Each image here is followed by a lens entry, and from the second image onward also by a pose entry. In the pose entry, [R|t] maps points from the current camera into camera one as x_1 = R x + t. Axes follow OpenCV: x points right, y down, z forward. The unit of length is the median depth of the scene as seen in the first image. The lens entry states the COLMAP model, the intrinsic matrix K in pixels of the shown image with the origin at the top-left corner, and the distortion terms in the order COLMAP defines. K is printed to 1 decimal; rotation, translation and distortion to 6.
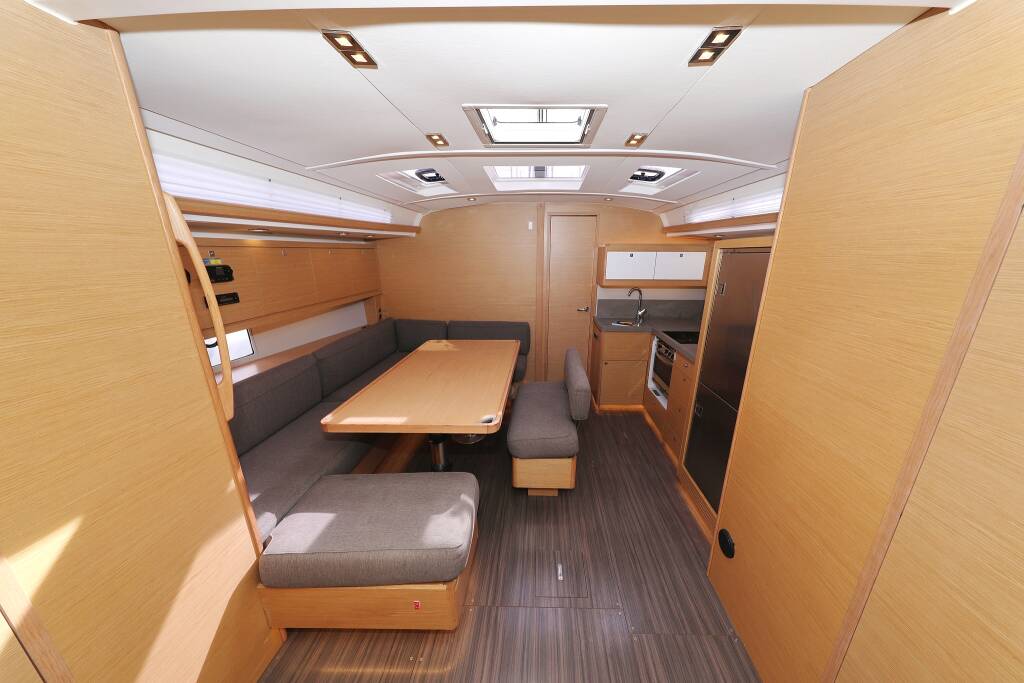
lens RADIAL K [[321.1, 0, 522.7], [0, 321.1, 346.1], [0, 0, 1]] dist [0.004285, -0.000697]
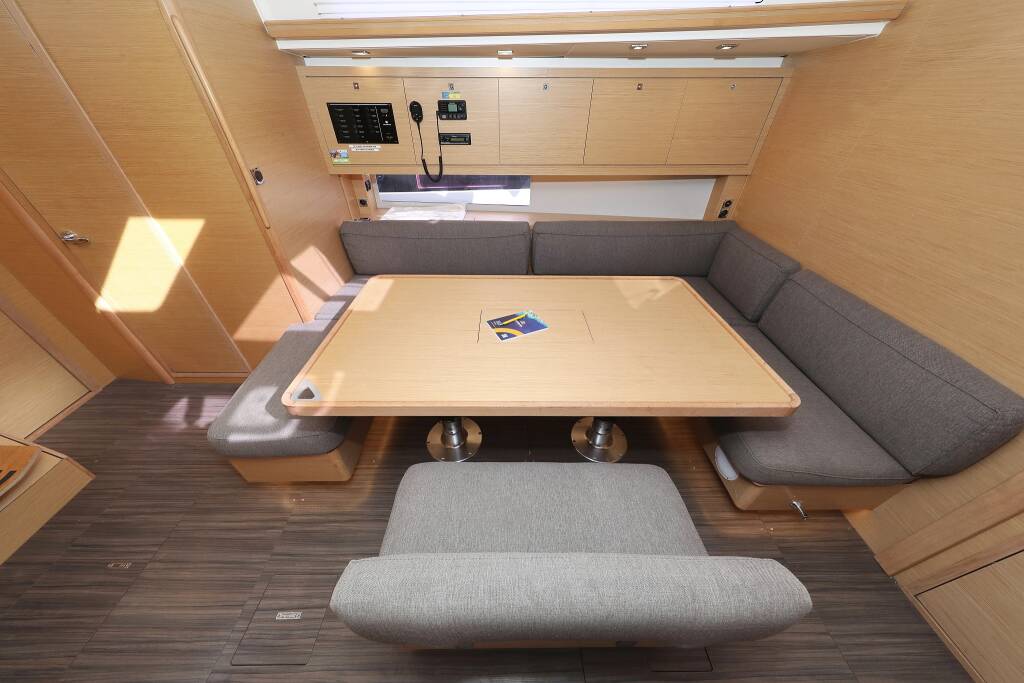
lens RADIAL K [[321.1, 0, 501.6], [0, 321.1, 346.7], [0, 0, 1]] dist [0.004285, -0.000697]
pose [[0.033915, 0.614731, -0.788007, 0.232855], [-0.285653, 0.761532, 0.581783, -0.197210], [0.957733, 0.205366, 0.201427, 0.740983]]
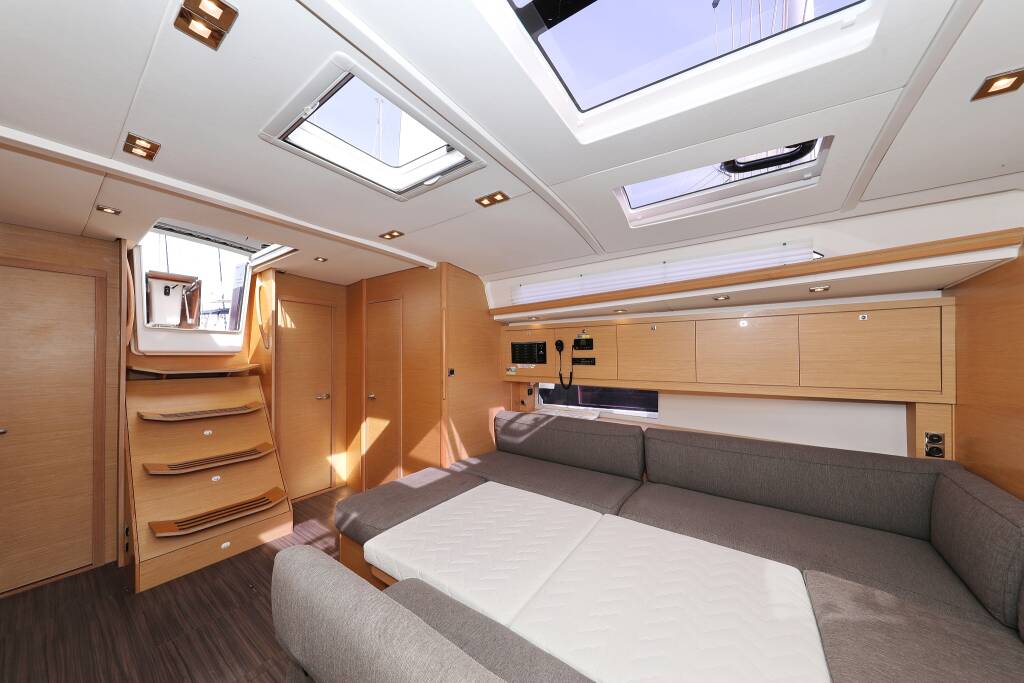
lens RADIAL K [[321.1, 0, 500.5], [0, 321.1, 345.6], [0, 0, 1]] dist [0.004285, -0.000697]
pose [[-0.564073, -0.032140, -0.825099, 0.321704], [-0.236934, 0.963522, 0.124446, -0.210060], [0.791002, 0.265691, -0.551112, 1.018959]]
